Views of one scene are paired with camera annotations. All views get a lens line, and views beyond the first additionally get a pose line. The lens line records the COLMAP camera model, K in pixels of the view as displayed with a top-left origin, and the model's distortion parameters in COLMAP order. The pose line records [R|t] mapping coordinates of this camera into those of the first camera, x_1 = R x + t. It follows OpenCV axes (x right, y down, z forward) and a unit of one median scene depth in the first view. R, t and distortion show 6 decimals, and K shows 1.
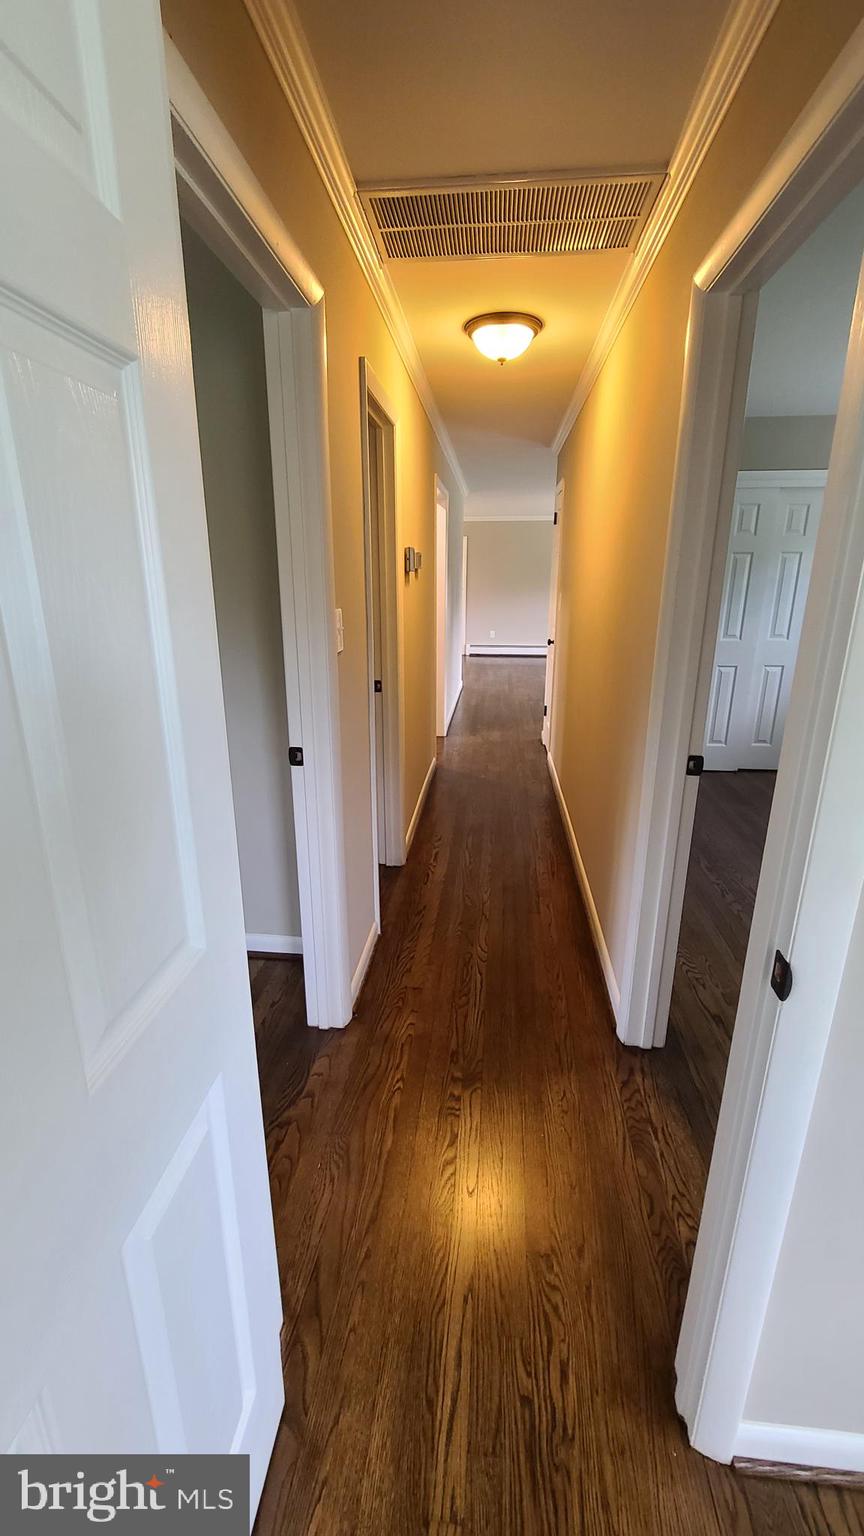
lens RADIAL K [[631.3, 0, 427.4], [0, 631.3, 764.2], [0, 0, 1]] dist [-0.003053, 0.000014]
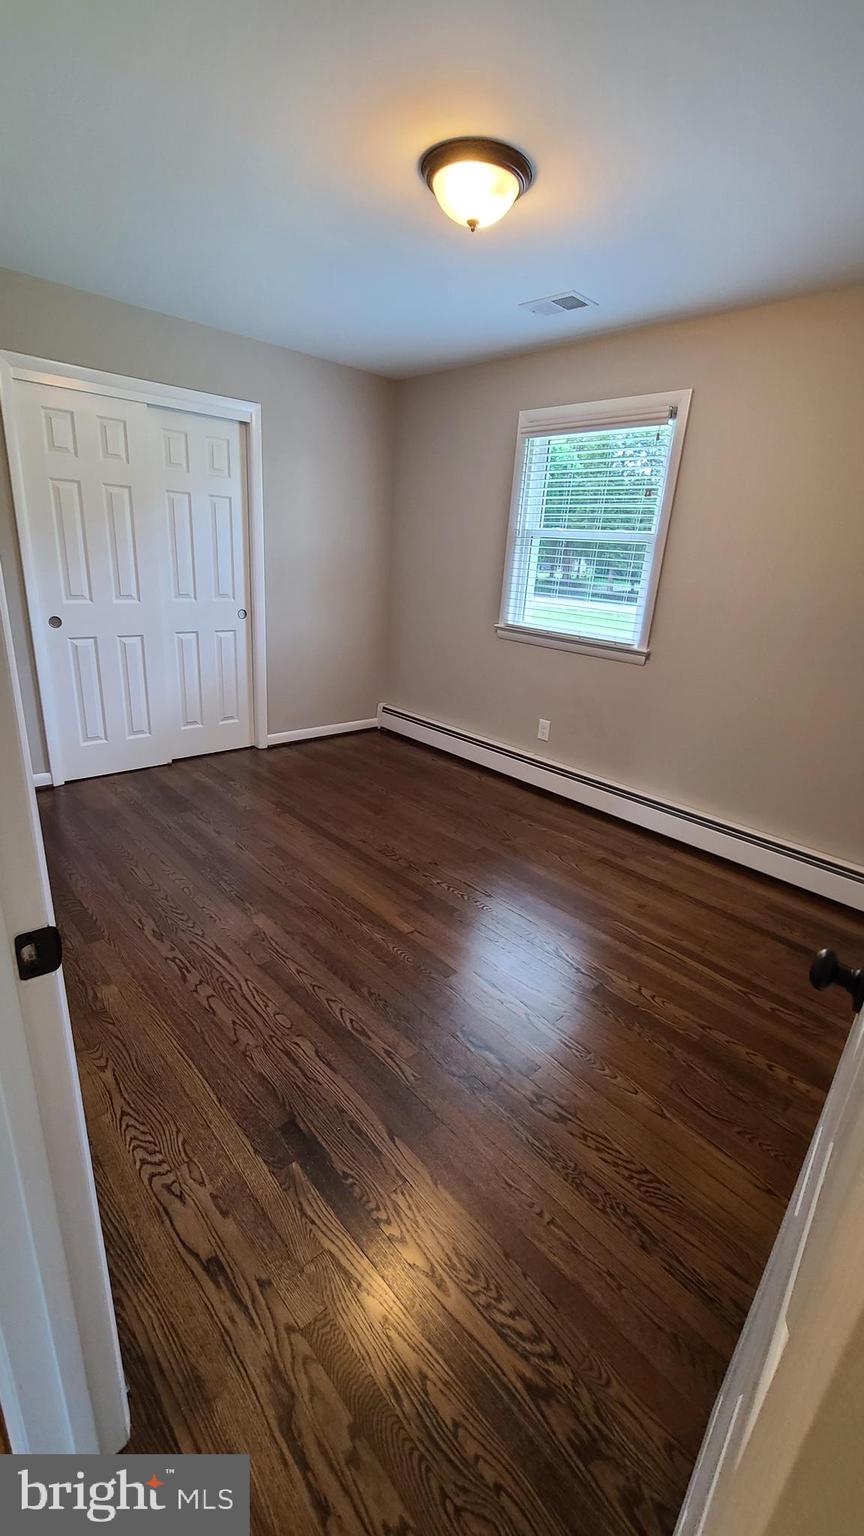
lens RADIAL K [[631.3, 0, 430.2], [0, 631.3, 755.9], [0, 0, 1]] dist [-0.003053, 0.000014]
pose [[0.656467, -0.198782, 0.727693, 0.129796], [0.157748, 0.979503, 0.125261, -0.053042], [-0.737677, 0.032562, 0.674369, 0.219149]]
